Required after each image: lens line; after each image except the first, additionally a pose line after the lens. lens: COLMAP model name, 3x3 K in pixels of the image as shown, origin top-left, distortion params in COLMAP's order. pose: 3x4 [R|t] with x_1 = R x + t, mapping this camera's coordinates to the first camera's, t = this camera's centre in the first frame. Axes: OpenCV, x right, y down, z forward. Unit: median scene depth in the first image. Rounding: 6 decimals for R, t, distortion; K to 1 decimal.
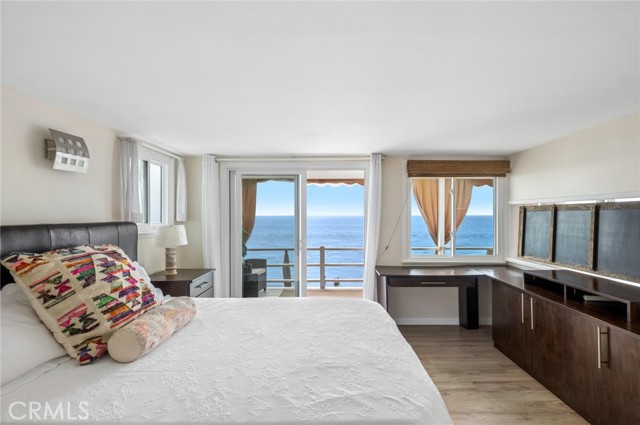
lens RADIAL K [[296.9, 0, 320.0], [0, 296.9, 212.5], [0, 0, 1]] dist [-0.001961, -0.000019]
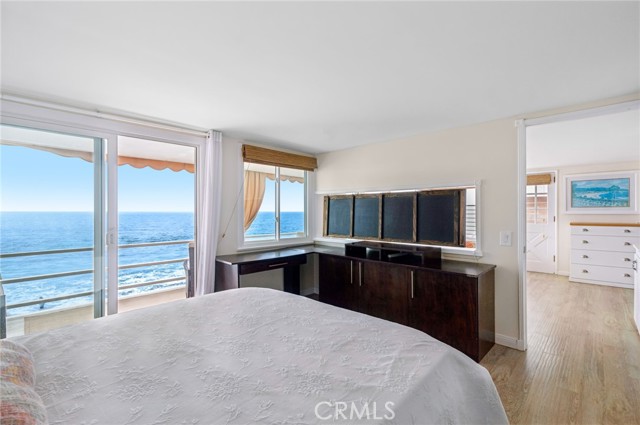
lens RADIAL K [[296.9, 0, 320.0], [0, 296.9, 212.5], [0, 0, 1]] dist [-0.001961, -0.000019]
pose [[0.676339, -0.002270, 0.736587, -0.289630], [-0.005737, 0.999949, 0.008349, 0.043408], [-0.736568, -0.009872, 0.676292, 0.183776]]
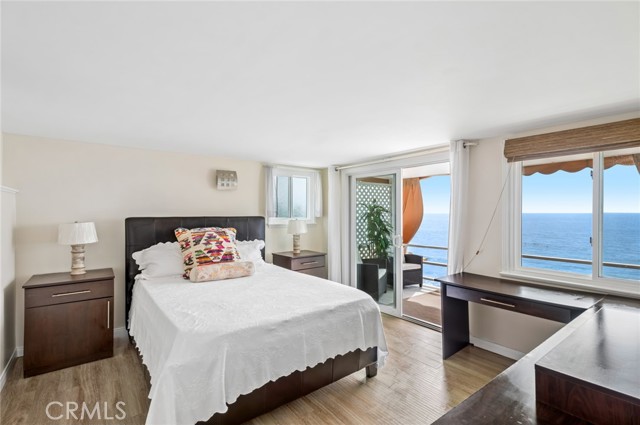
lens RADIAL K [[296.9, 0, 320.0], [0, 296.9, 212.5], [0, 0, 1]] dist [-0.001961, -0.000019]
pose [[0.616736, 0.002160, -0.787167, 0.698959], [0.005992, 0.999954, 0.007438, -0.000568], [0.787147, -0.009304, 0.616695, 0.183058]]
